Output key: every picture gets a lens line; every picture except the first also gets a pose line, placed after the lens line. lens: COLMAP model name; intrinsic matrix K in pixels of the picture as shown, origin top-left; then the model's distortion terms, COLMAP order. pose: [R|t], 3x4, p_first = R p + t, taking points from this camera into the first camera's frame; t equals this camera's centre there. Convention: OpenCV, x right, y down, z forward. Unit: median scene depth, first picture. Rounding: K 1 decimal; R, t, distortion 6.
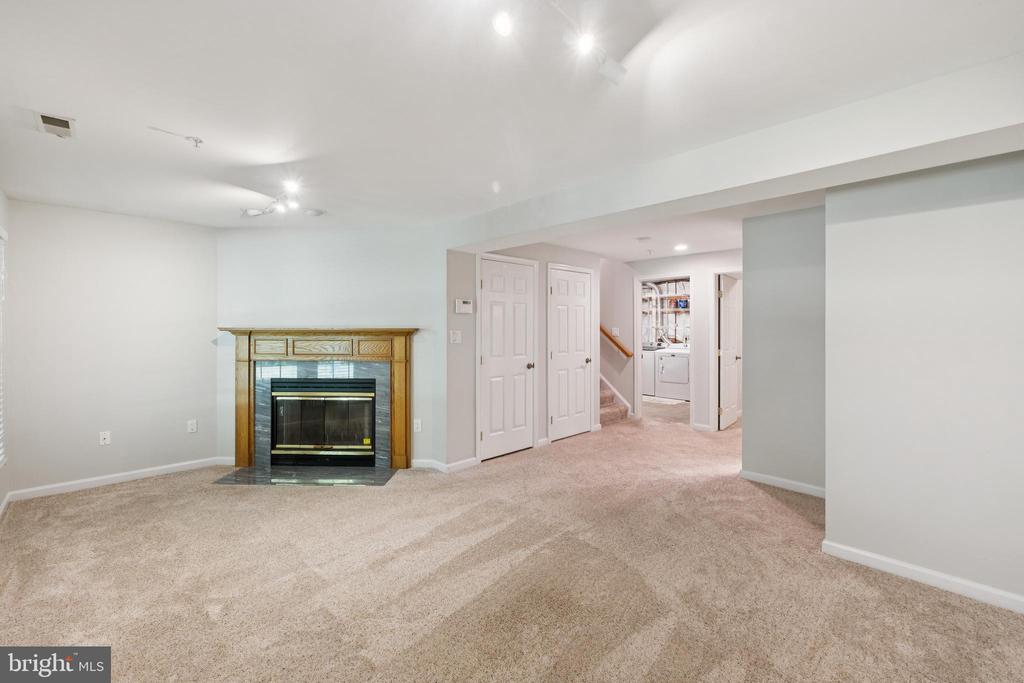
lens RADIAL K [[429.5, 0, 512.0], [0, 429.5, 333.9], [0, 0, 1]] dist [-0.004745, -0.000006]
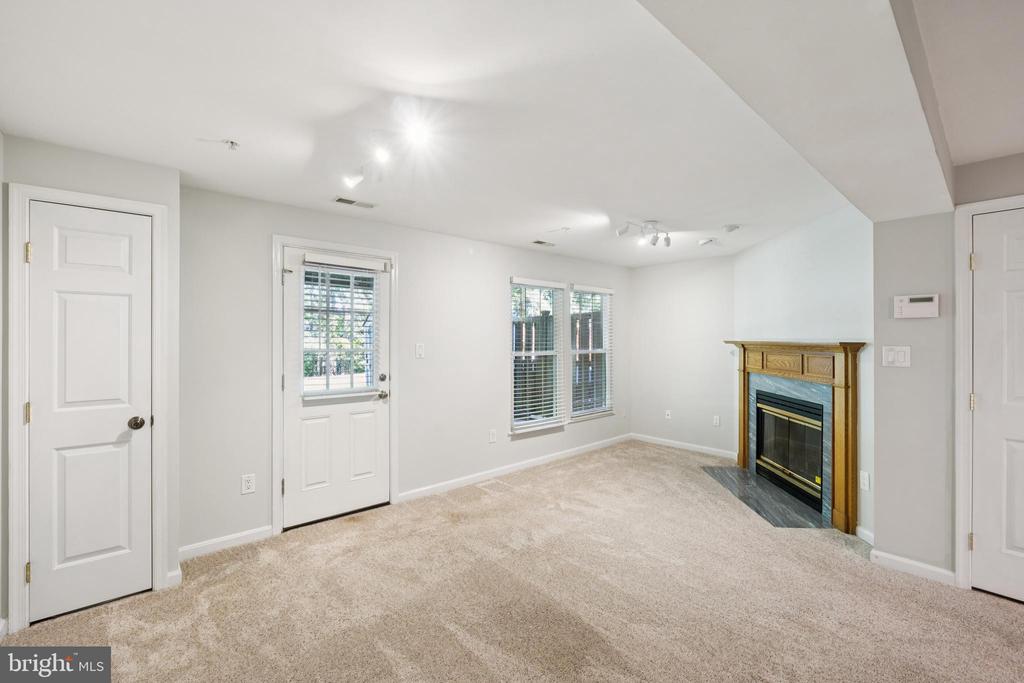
lens RADIAL K [[435.2, 0, 515.1], [0, 435.2, 345.0], [0, 0, 1]] dist [-0.001469, -0.000078]
pose [[-0.036496, 0.011579, -0.999267, 0.511873], [-0.015095, 0.999812, 0.012137, -0.008713], [0.999220, 0.015527, -0.036314, 0.453246]]
